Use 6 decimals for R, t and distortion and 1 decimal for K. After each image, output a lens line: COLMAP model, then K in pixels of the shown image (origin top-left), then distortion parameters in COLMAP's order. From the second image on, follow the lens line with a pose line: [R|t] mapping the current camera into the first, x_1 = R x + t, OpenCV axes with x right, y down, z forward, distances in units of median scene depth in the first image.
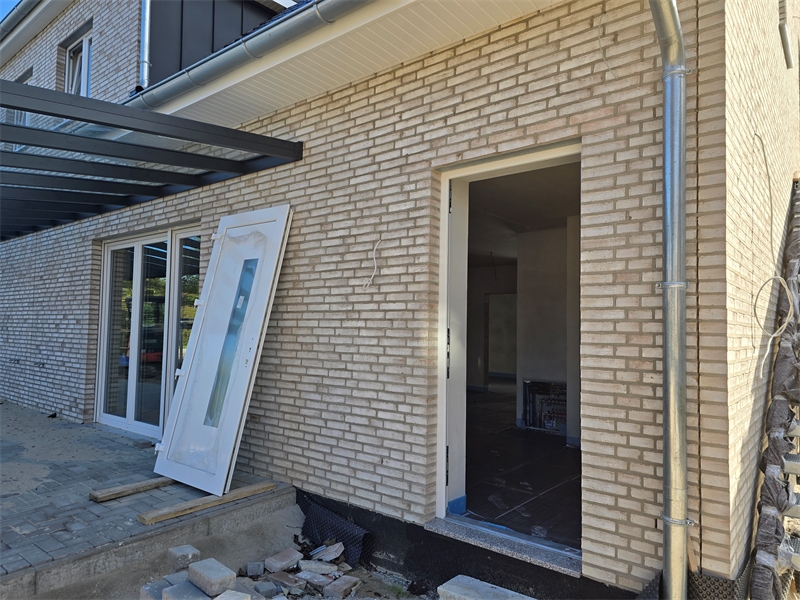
lens RADIAL K [[539.3, 0, 400.4], [0, 539.3, 307.2], [0, 0, 1]] dist [0.077580, -0.069571]
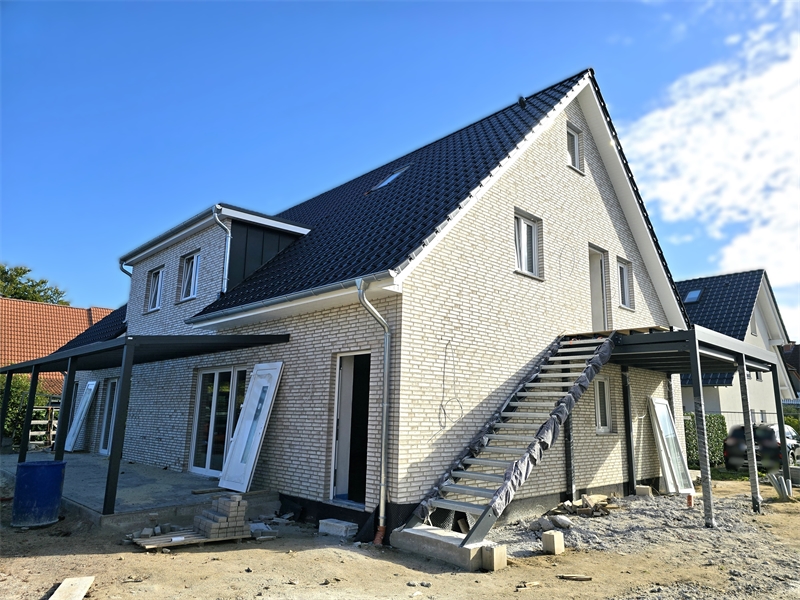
lens RADIAL K [[543.4, 0, 402.9], [0, 543.4, 302.4], [0, 0, 1]] dist [0.075587, -0.071313]
pose [[0.993327, -0.020966, -0.113408, 0.638867], [0.002382, 0.986856, -0.161585, -0.075695], [0.115305, 0.160237, 0.980321, -1.385326]]
